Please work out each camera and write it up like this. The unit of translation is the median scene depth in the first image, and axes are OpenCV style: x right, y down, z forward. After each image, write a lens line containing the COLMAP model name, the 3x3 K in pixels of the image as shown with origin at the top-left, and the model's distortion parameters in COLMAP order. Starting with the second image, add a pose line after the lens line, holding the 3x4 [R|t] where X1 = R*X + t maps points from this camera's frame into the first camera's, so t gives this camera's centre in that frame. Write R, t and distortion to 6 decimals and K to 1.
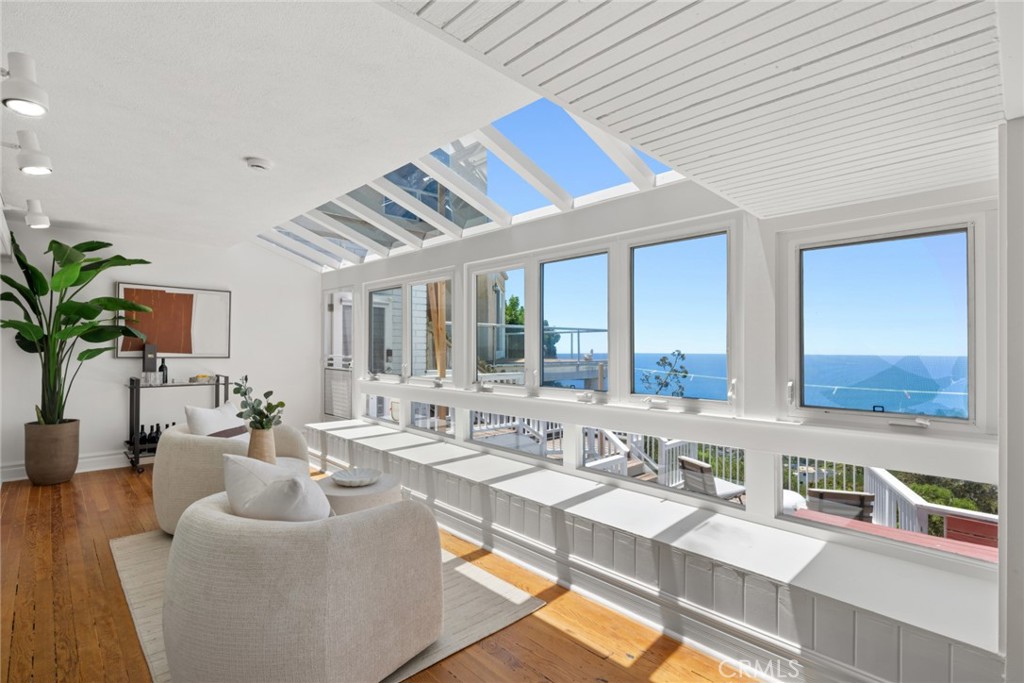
lens RADIAL K [[489.9, 0, 516.3], [0, 489.9, 342.8], [0, 0, 1]] dist [-0.000579, 0.000238]
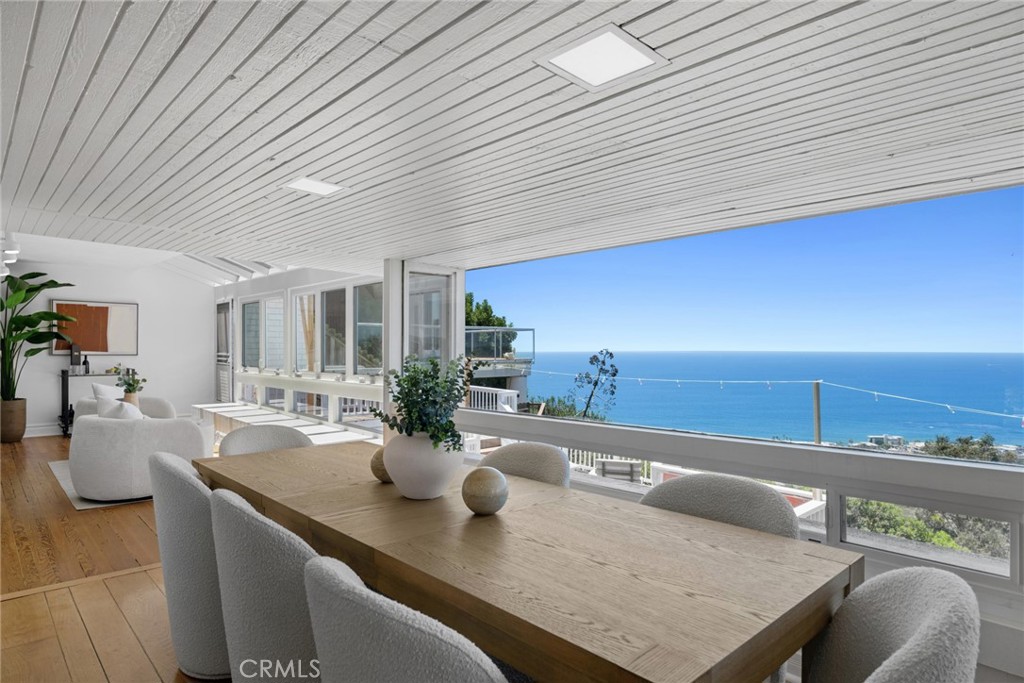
lens RADIAL K [[584.9, 0, 515.1], [0, 584.9, 348.5], [0, 0, 1]] dist [-0.002842, -0.001107]
pose [[0.999845, -0.001861, -0.017485, 0.508912], [0.002111, 0.999896, 0.014259, -0.007752], [0.017456, -0.014293, 0.999745, -0.609679]]
